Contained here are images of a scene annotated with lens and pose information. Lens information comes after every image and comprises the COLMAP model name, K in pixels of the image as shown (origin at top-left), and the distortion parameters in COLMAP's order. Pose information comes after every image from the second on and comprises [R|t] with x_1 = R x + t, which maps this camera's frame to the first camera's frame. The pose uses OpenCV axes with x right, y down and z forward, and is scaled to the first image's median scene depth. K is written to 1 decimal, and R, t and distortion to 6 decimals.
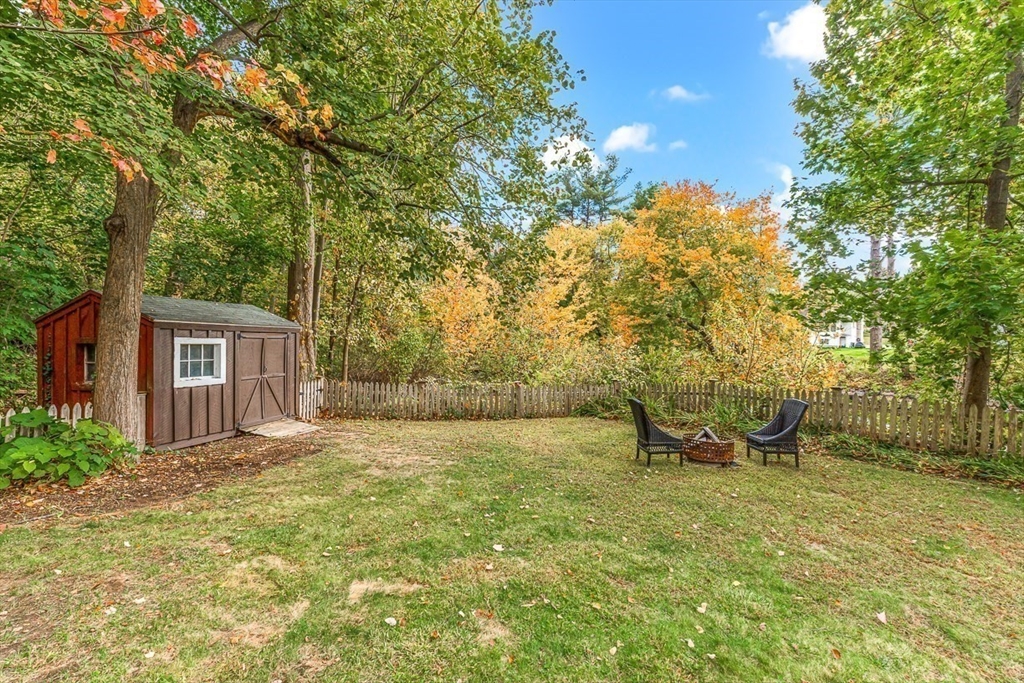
lens RADIAL K [[454.8, 0, 512.2], [0, 454.8, 343.3], [0, 0, 1]] dist [-0.007115, 0.000117]
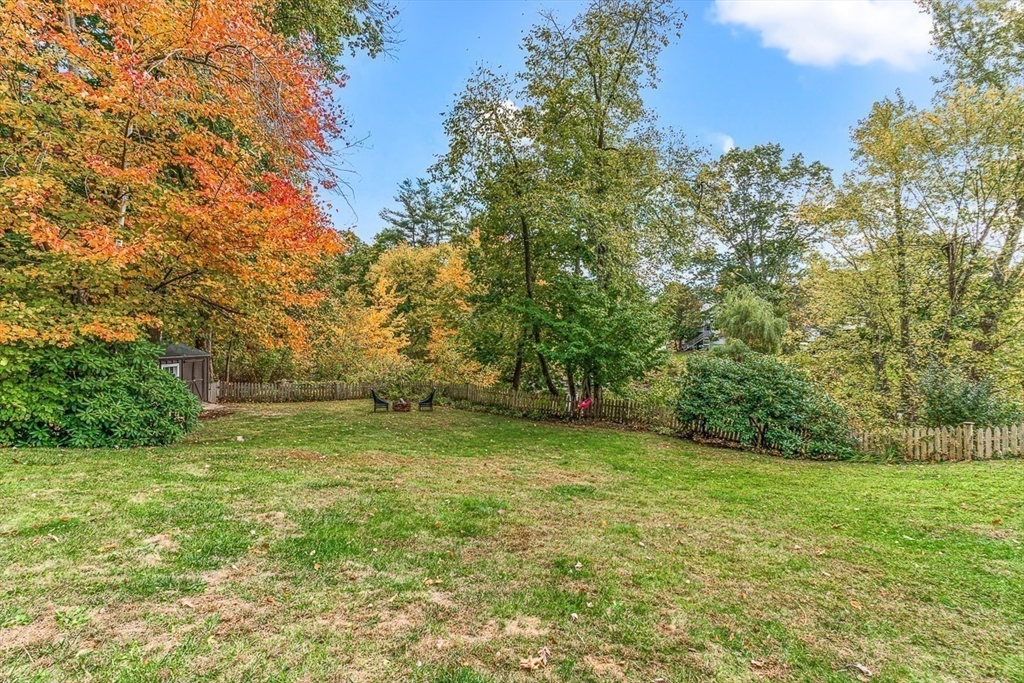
lens RADIAL K [[454.8, 0, 515.6], [0, 454.8, 346.0], [0, 0, 1]] dist [-0.007115, 0.000117]
pose [[0.949724, 0.008377, 0.312975, 0.122088], [-0.013750, 0.999793, 0.014967, -0.092319], [-0.312785, -0.018518, 0.949643, -0.948244]]
